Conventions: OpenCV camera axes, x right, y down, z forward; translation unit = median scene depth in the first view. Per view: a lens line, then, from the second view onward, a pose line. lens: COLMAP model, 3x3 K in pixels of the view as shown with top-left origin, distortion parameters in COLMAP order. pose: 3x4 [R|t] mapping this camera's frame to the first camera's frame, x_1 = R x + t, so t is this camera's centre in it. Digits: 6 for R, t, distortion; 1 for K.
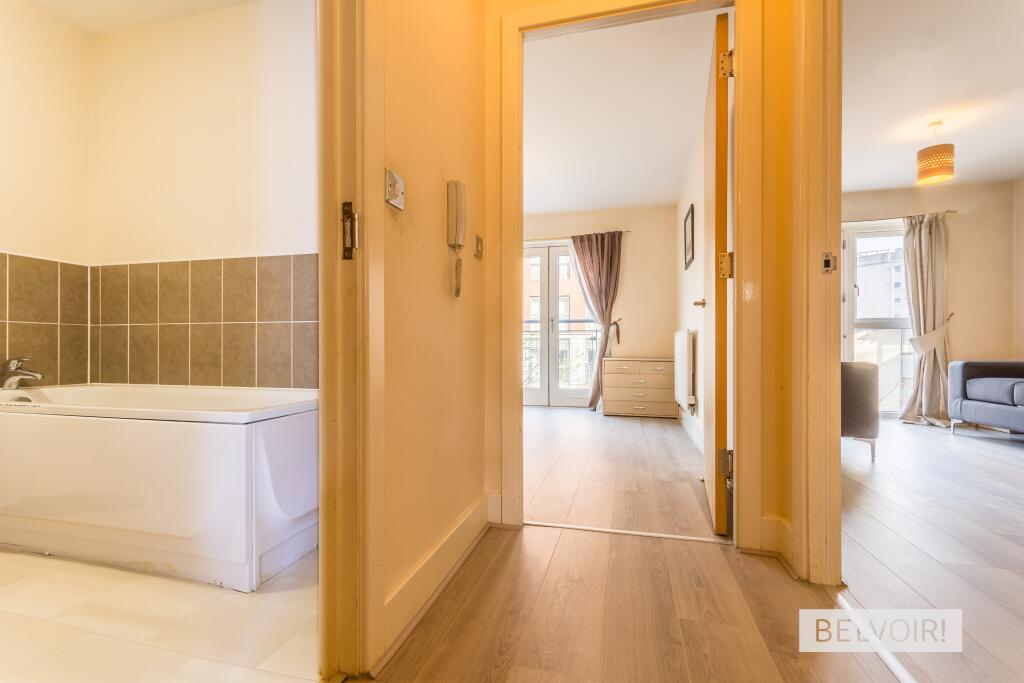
lens RADIAL K [[456.8, 0, 513.1], [0, 456.8, 346.7], [0, 0, 1]] dist [0.004604, -0.000809]
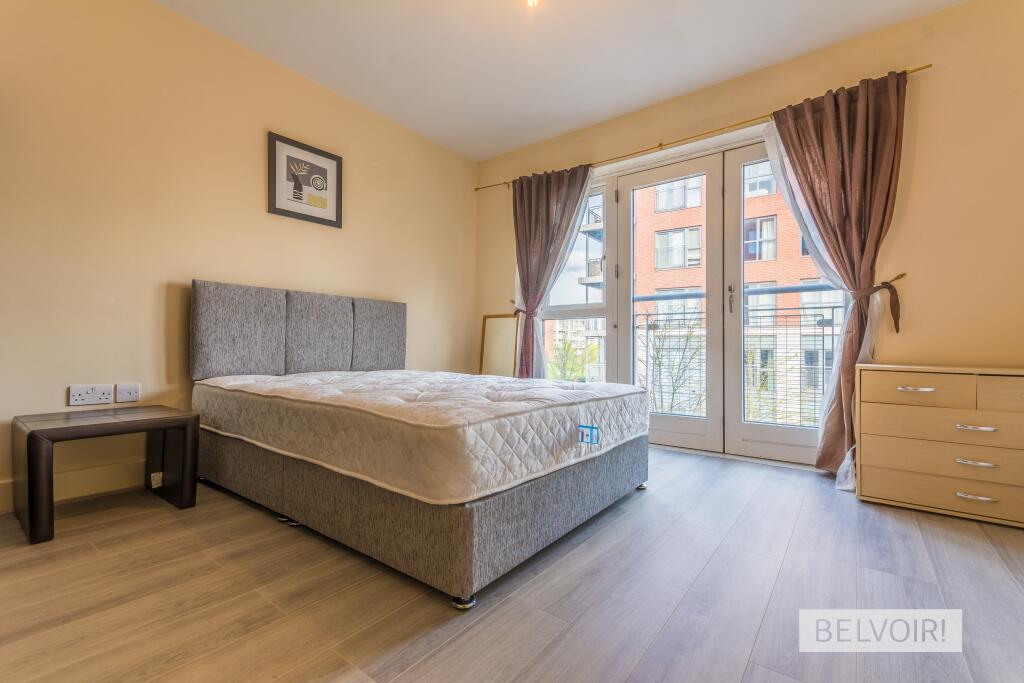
lens RADIAL K [[456.8, 0, 501.2], [0, 456.8, 345.2], [0, 0, 1]] dist [0.004604, -0.000809]
pose [[0.913071, -0.000722, -0.407800, 0.045437], [0.001197, 0.999999, 0.000910, 0.003956], [0.407799, -0.001319, 0.913071, 0.316365]]
